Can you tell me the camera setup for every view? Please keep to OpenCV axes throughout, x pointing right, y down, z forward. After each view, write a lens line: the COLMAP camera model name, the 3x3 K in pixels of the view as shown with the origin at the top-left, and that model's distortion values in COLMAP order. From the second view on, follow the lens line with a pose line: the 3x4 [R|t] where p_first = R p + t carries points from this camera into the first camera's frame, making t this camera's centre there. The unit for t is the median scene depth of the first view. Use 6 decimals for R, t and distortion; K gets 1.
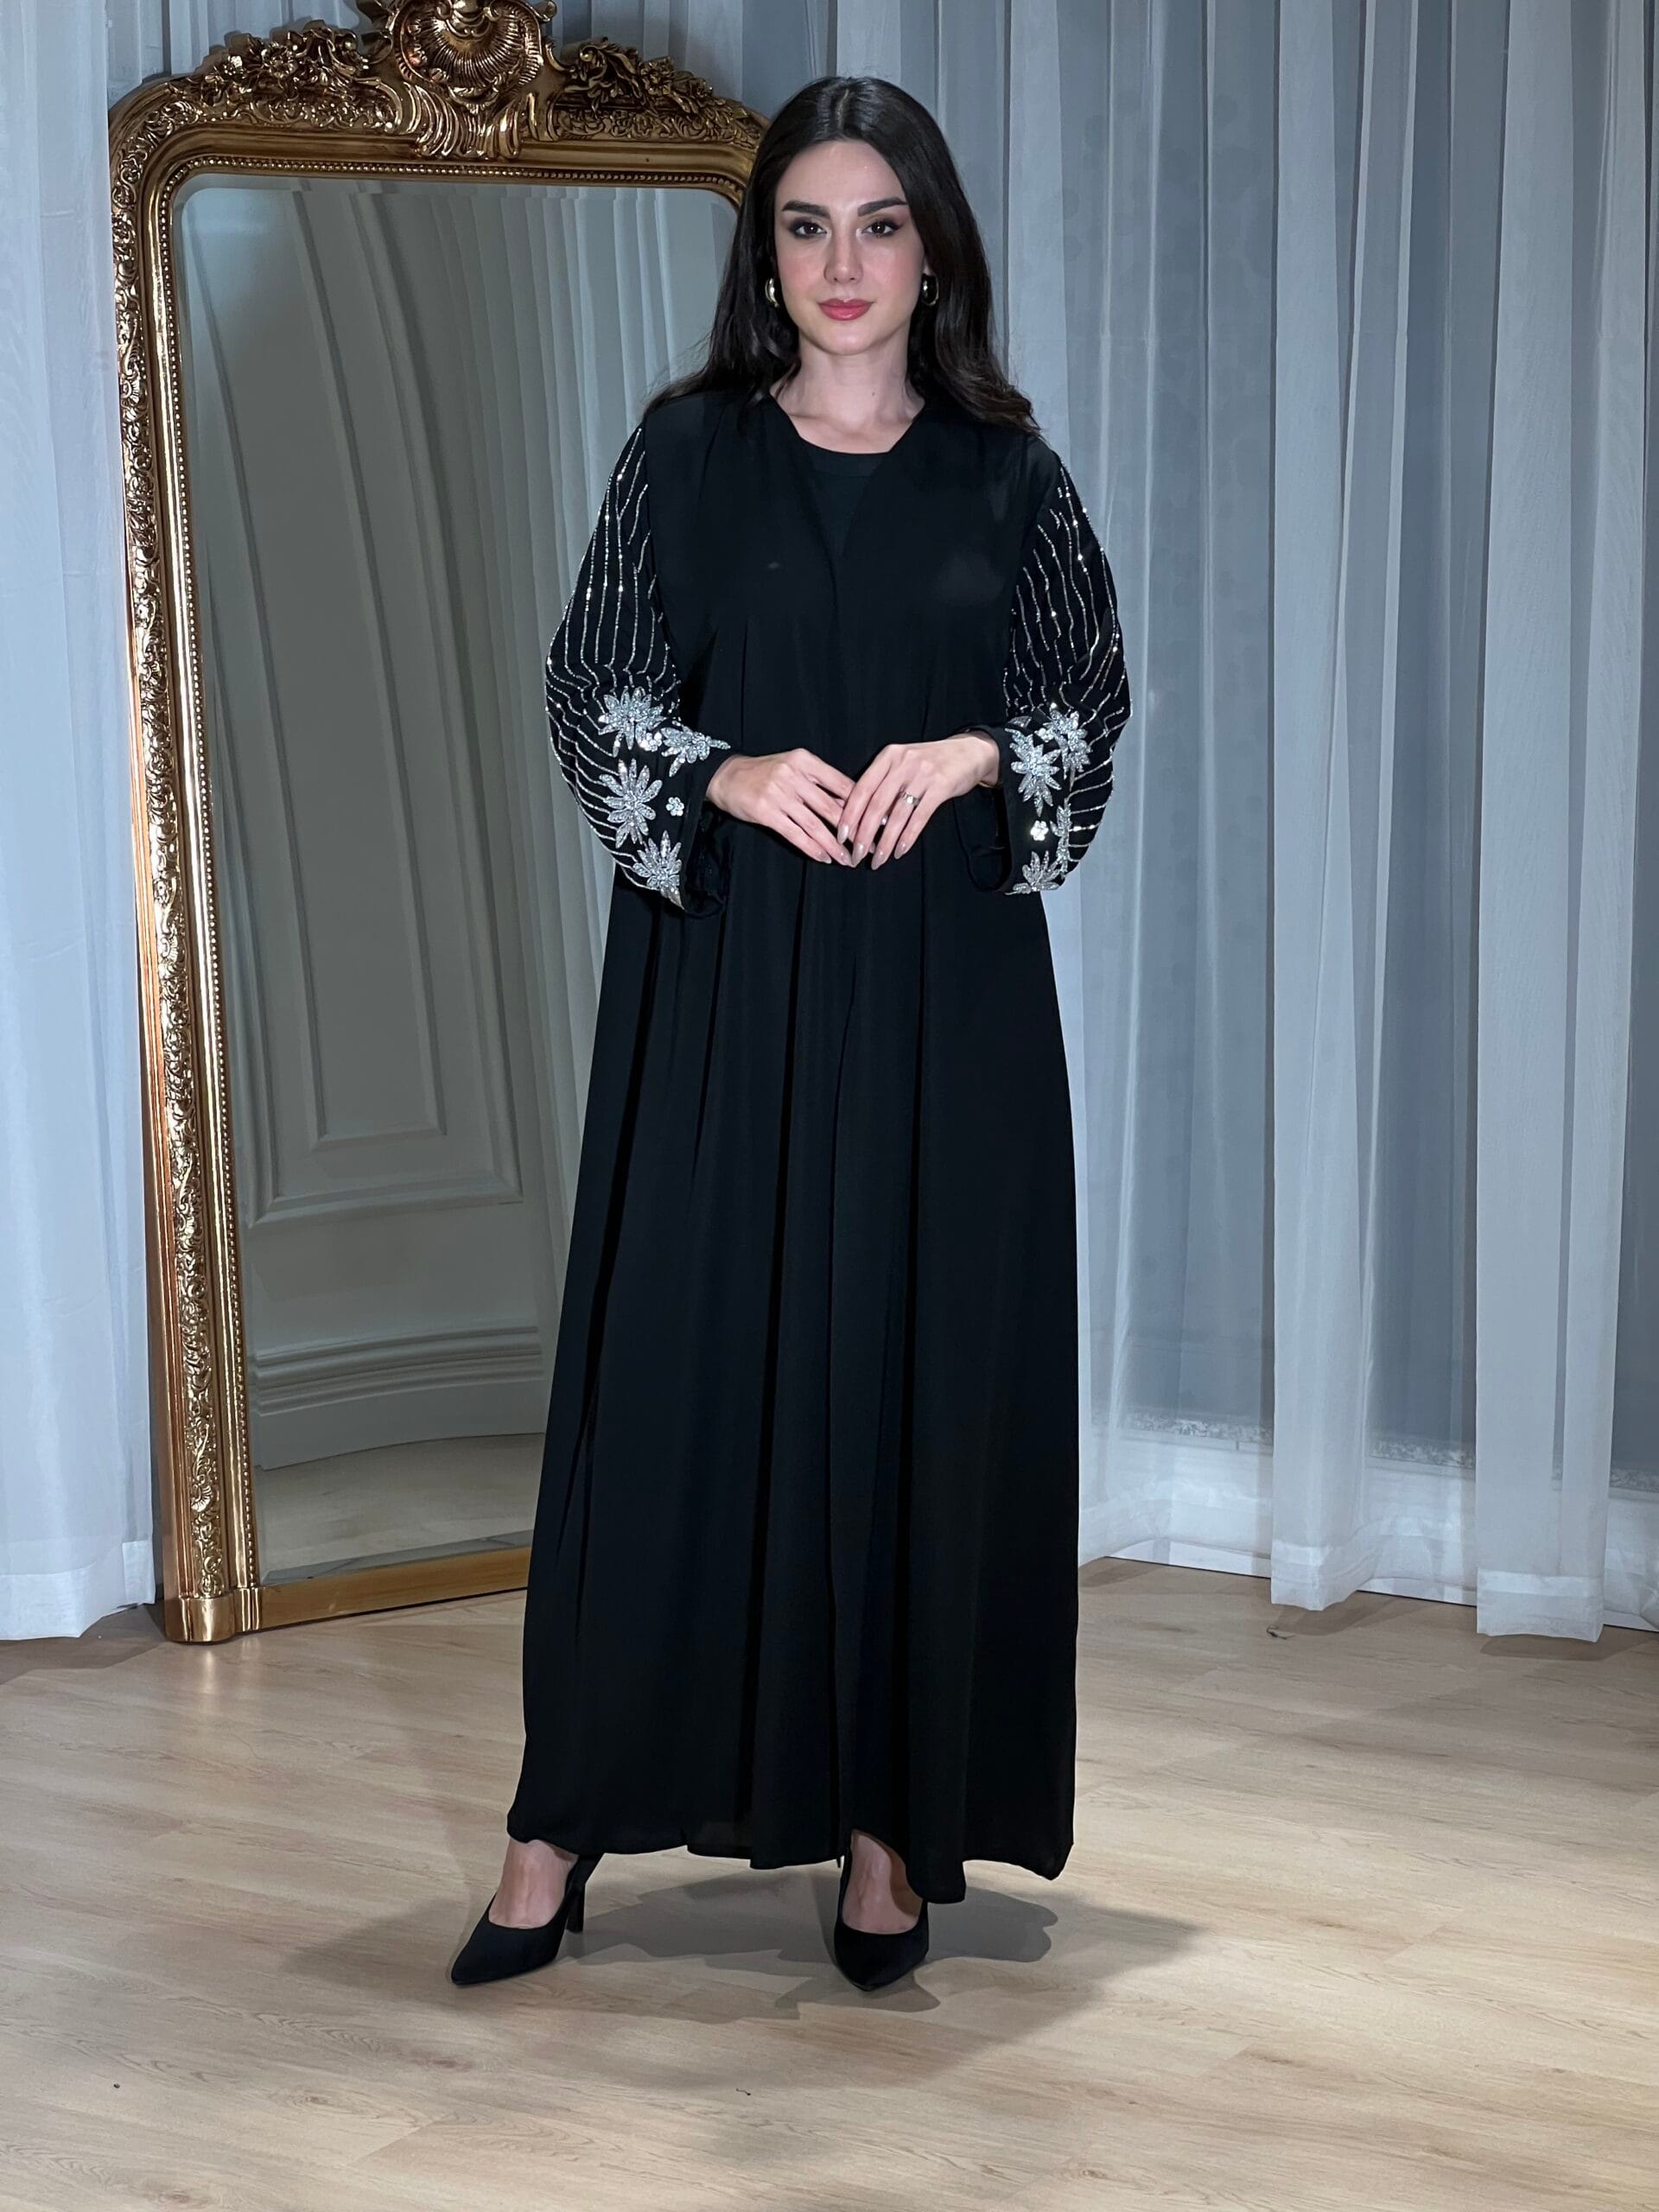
lens RADIAL K [[5055.4, 0, 907.3], [0, 5055.4, 1179.5], [0, 0, 1]] dist [0.067204, -0.454936]
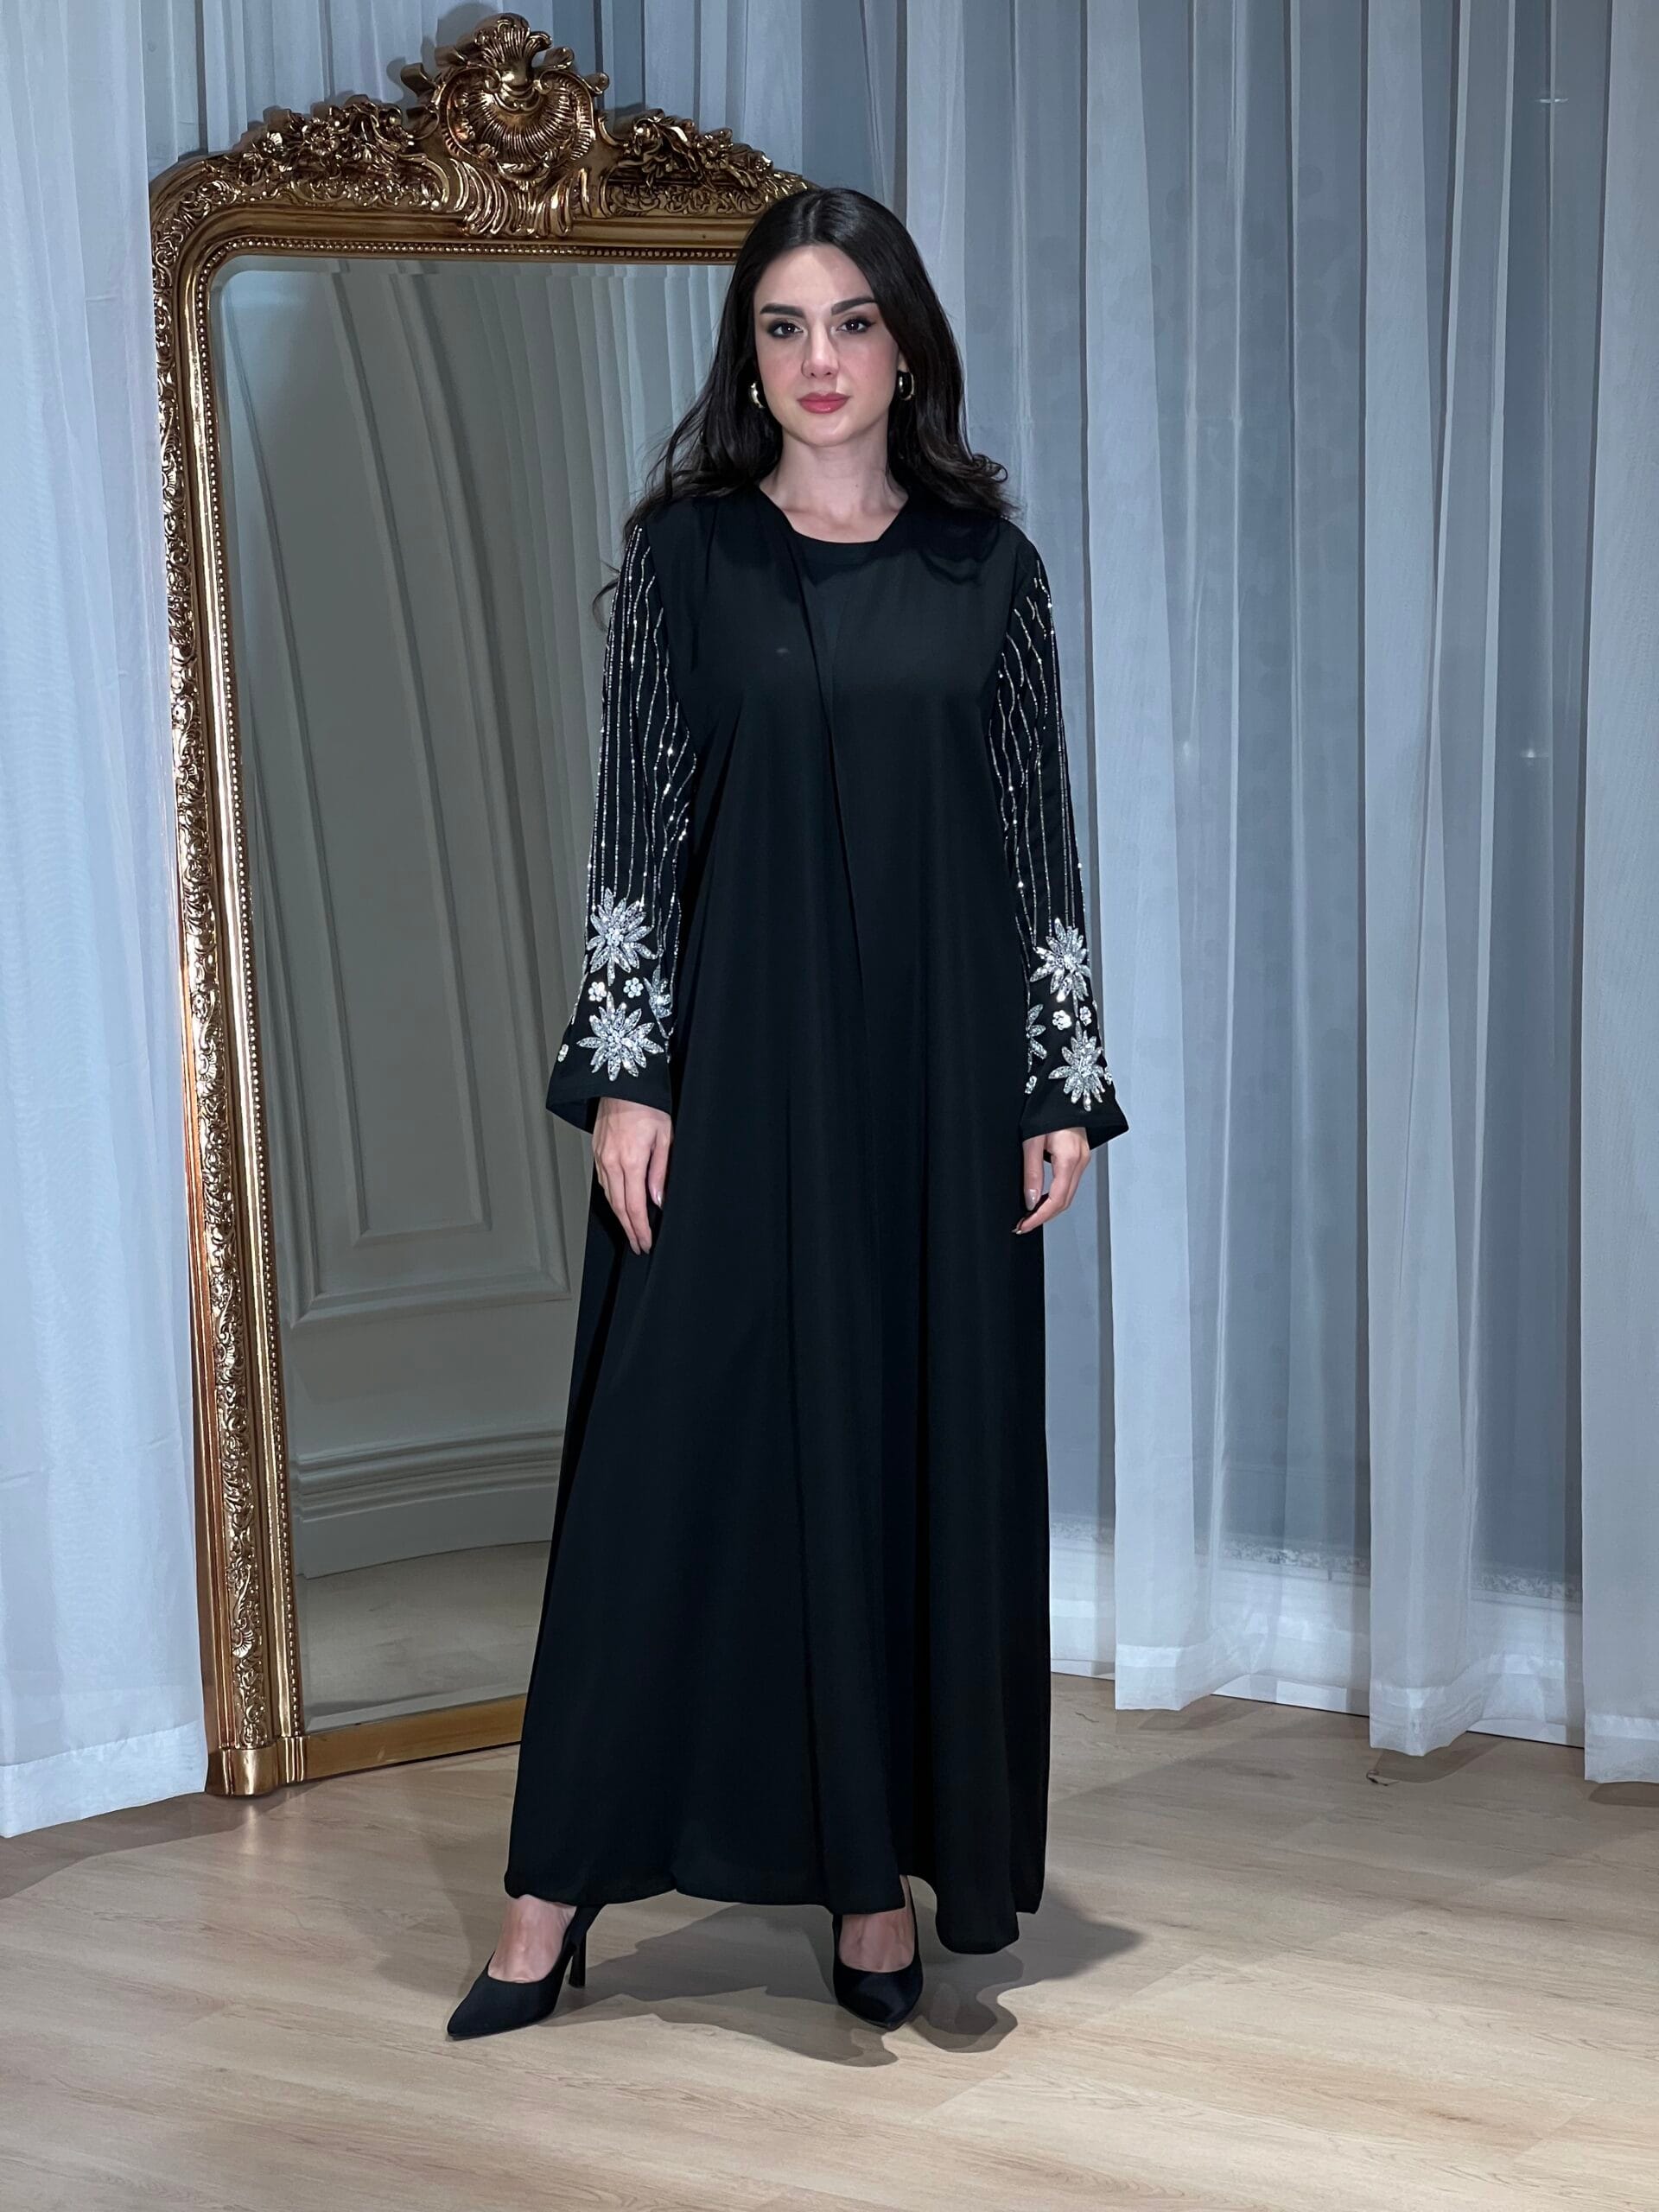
lens RADIAL K [[4862.1, 0, 829.5], [0, 4862.1, 1106.0], [0, 0, 1]] dist [0.001291, -0.035563]
pose [[0.999815, -0.005777, -0.018365, -0.012001], [0.005389, 0.999762, -0.021131, -0.017840], [0.018482, 0.021029, 0.999608, 0.087198]]
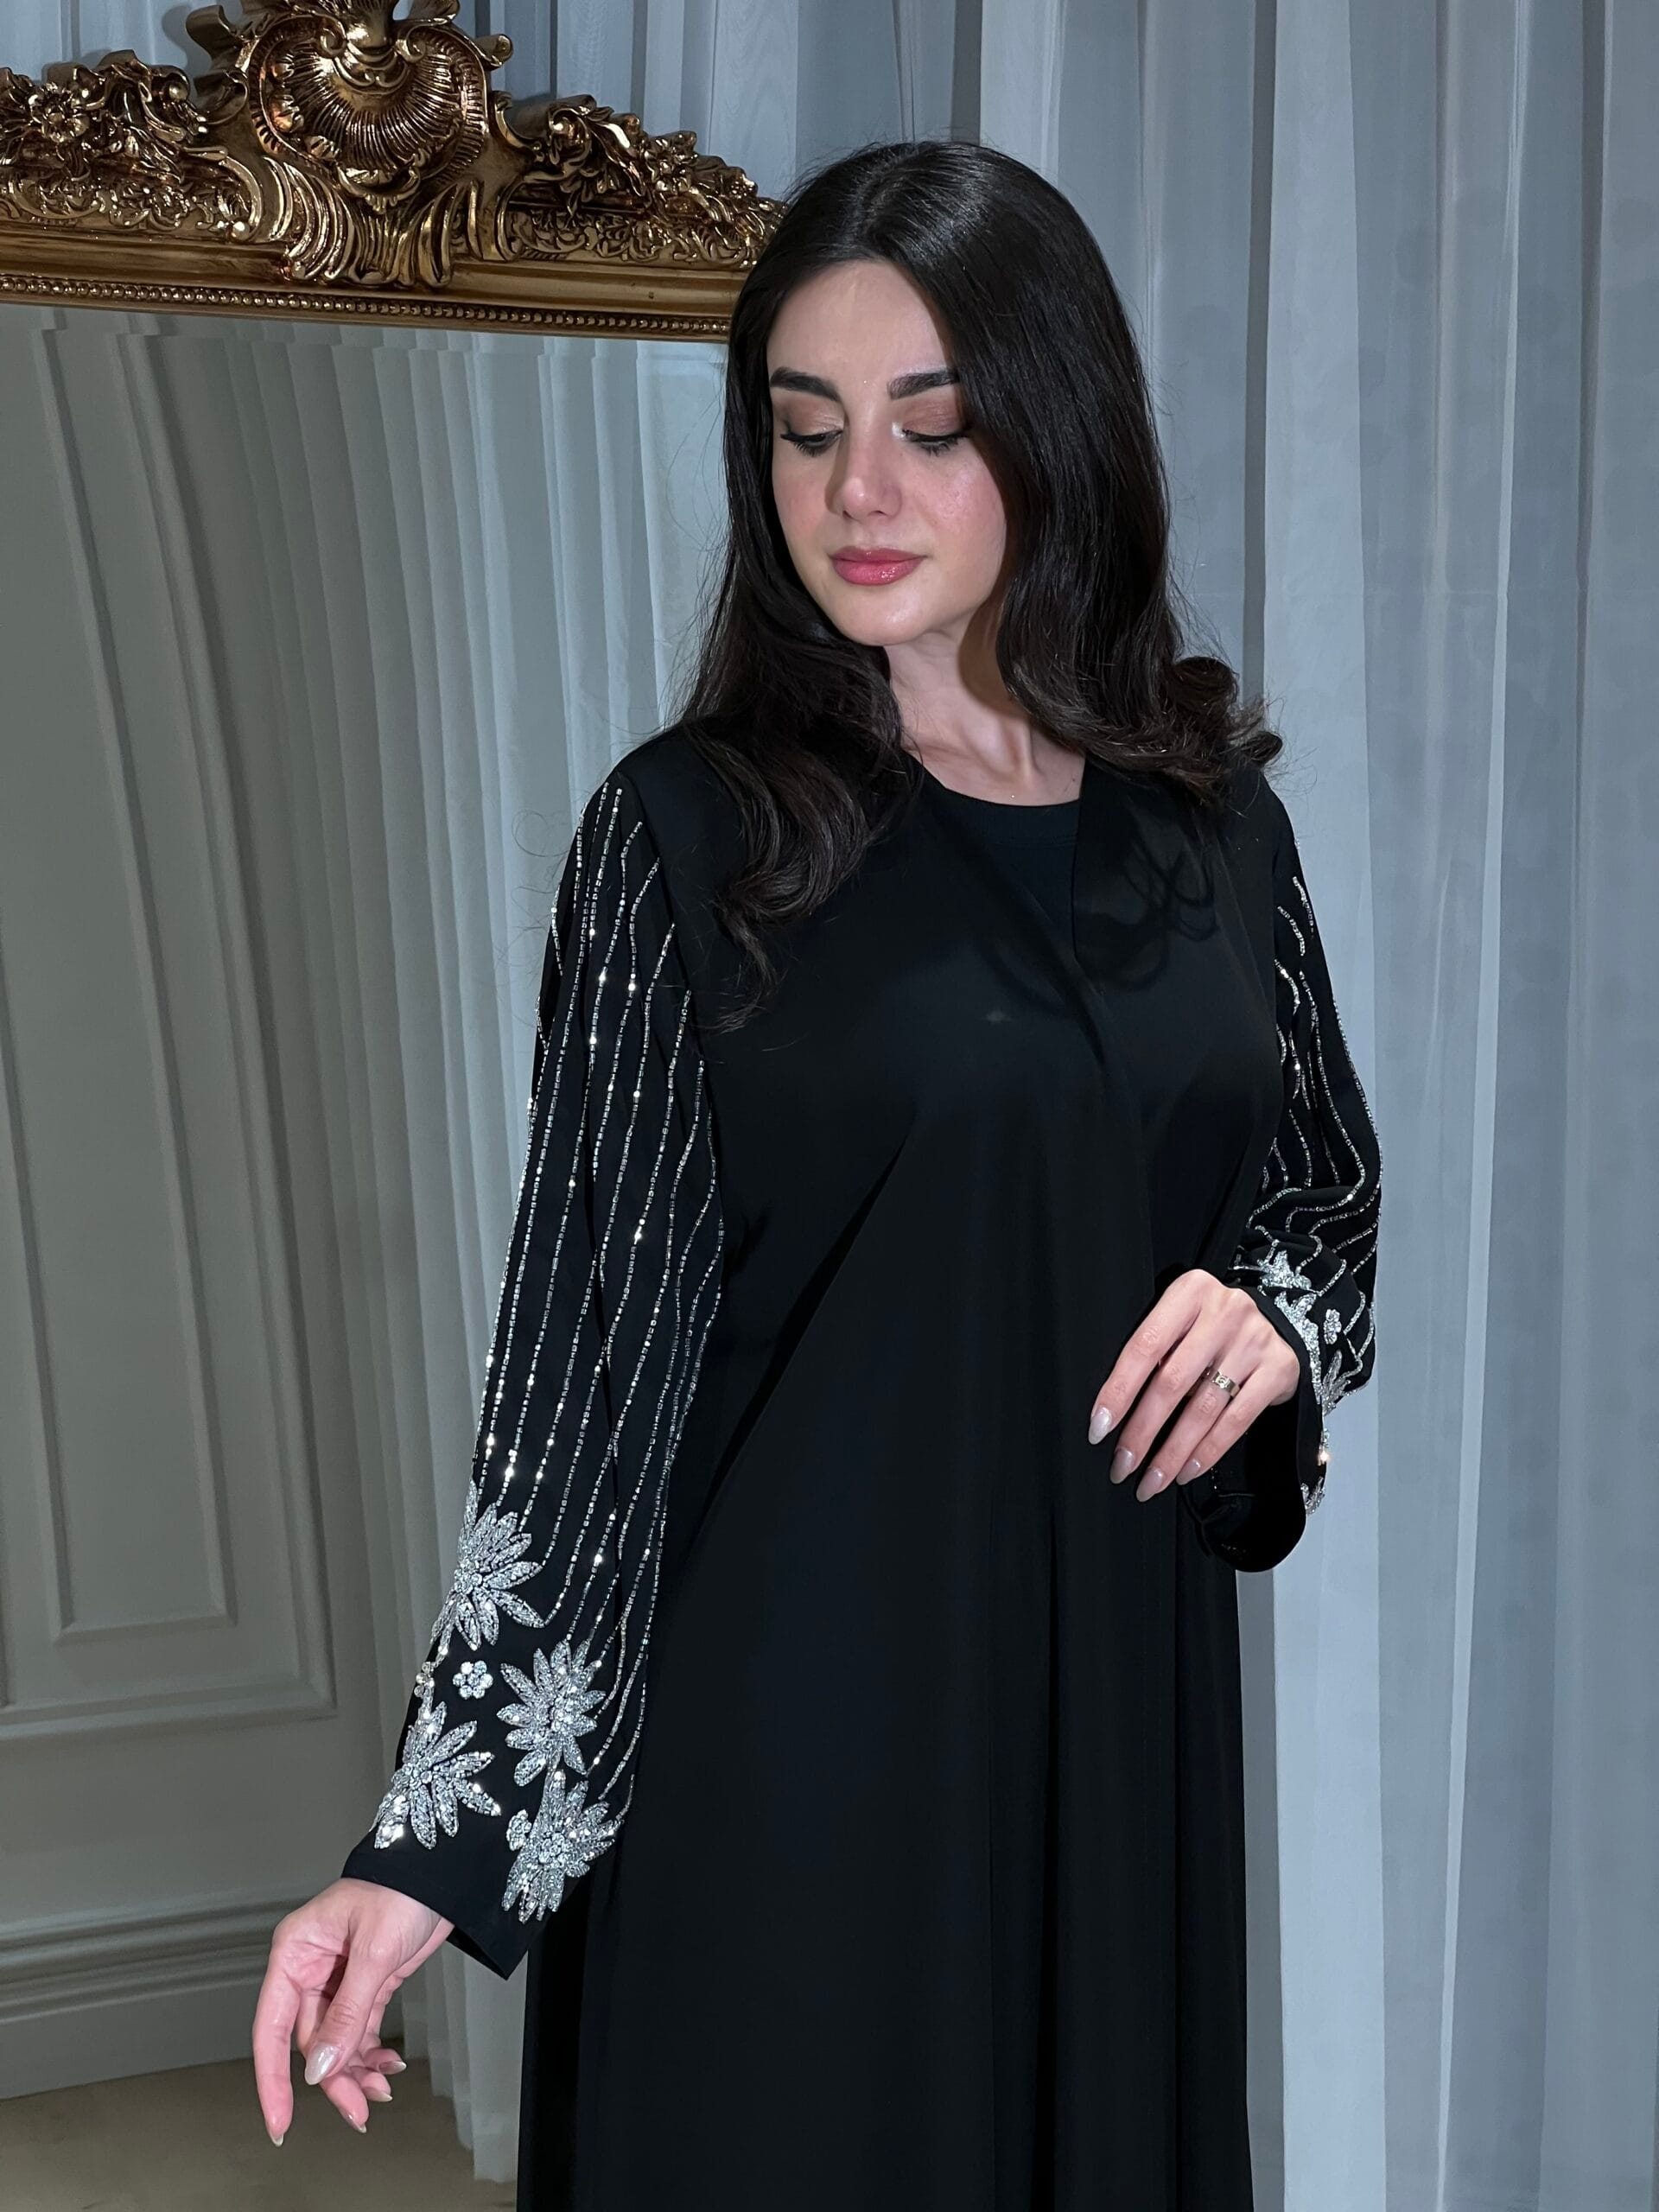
lens RADIAL K [[4854.9, 0, 822.6], [0, 4854.9, 1171.6], [0, 0, 1]] dist [0.014074, -0.002785]
pose [[0.998754, 0.018791, 0.046236, -0.057615], [-0.017681, 0.999549, -0.024289, -0.083058], [-0.046672, 0.023441, 0.998635, 0.422922]]
